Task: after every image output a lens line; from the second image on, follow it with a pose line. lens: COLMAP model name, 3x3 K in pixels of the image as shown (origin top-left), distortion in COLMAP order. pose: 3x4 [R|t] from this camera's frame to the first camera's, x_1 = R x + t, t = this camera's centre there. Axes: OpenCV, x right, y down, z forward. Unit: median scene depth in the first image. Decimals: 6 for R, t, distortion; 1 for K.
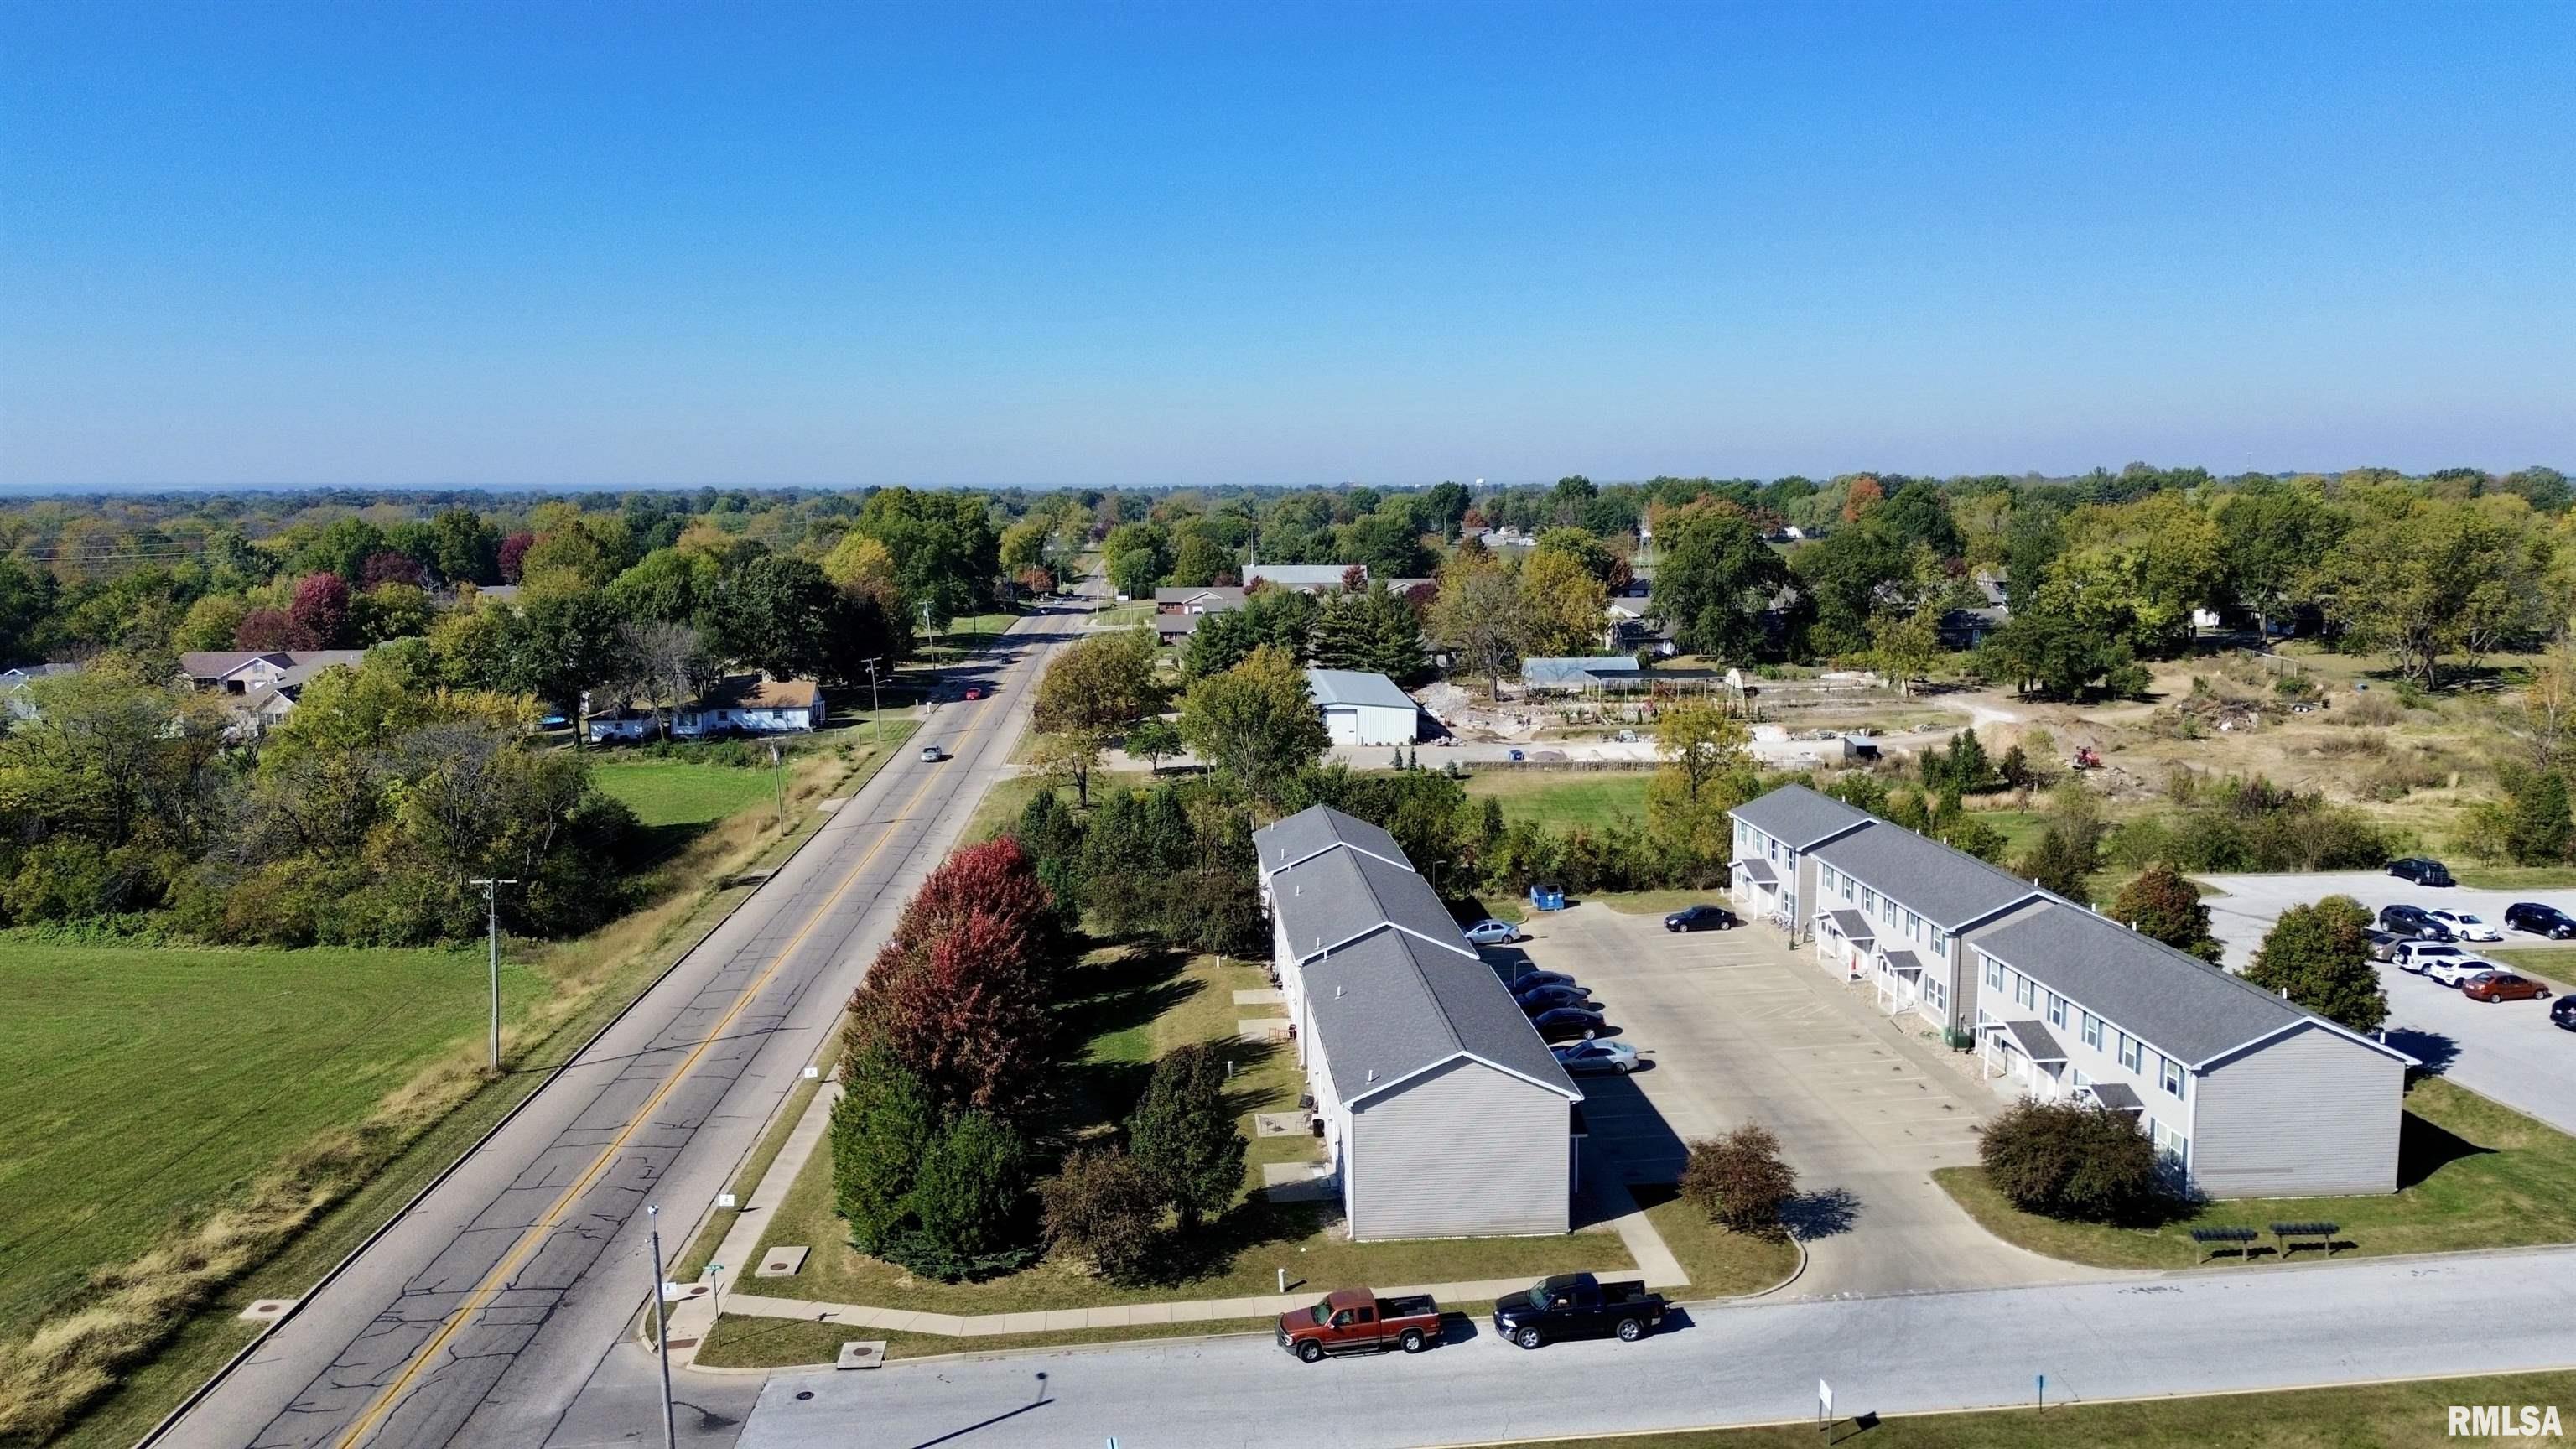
lens RADIAL K [[1817.3, 0, 1288.0], [0, 1817.3, 724.5], [0, 0, 1]] dist [0.054137, -0.002851]
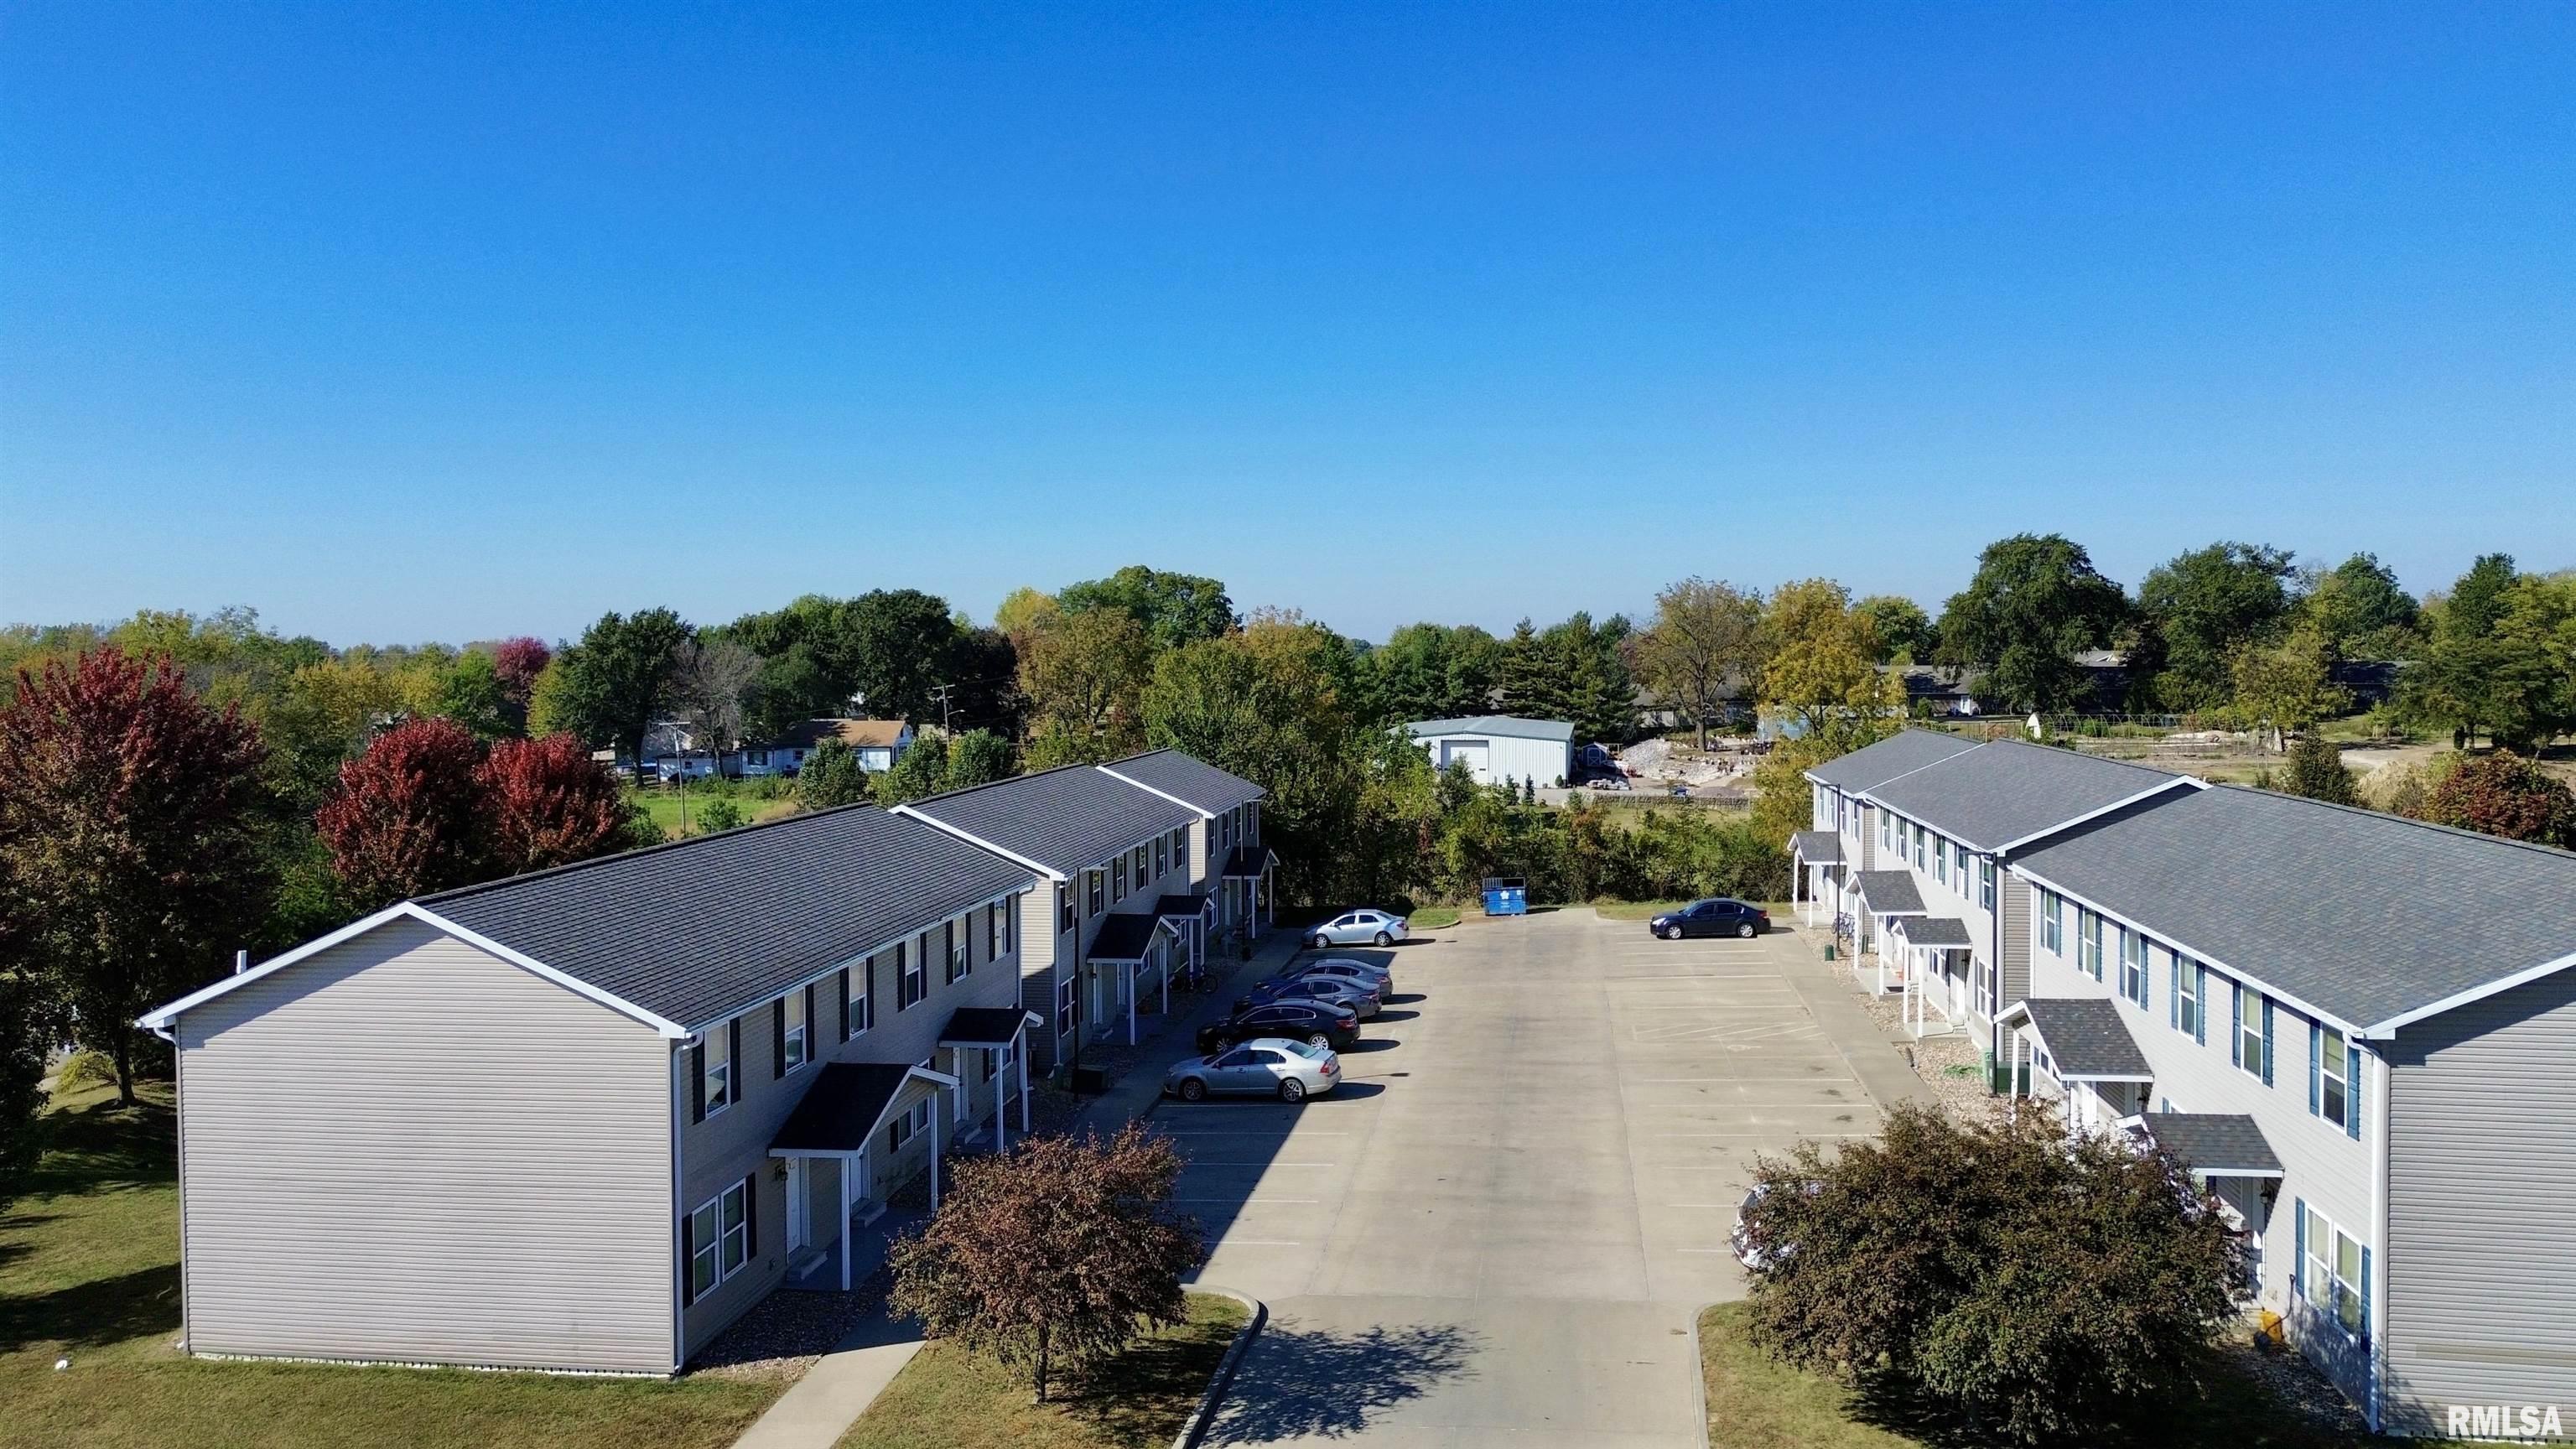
lens RADIAL K [[1817.3, 0, 1288.0], [0, 1817.3, 724.5], [0, 0, 1]] dist [0.054137, -0.002851]
pose [[0.974602, 0.006549, -0.223848, 0.127919], [-0.027191, 0.995638, -0.089256, 0.056830], [0.222287, 0.093076, 0.970528, 0.211872]]
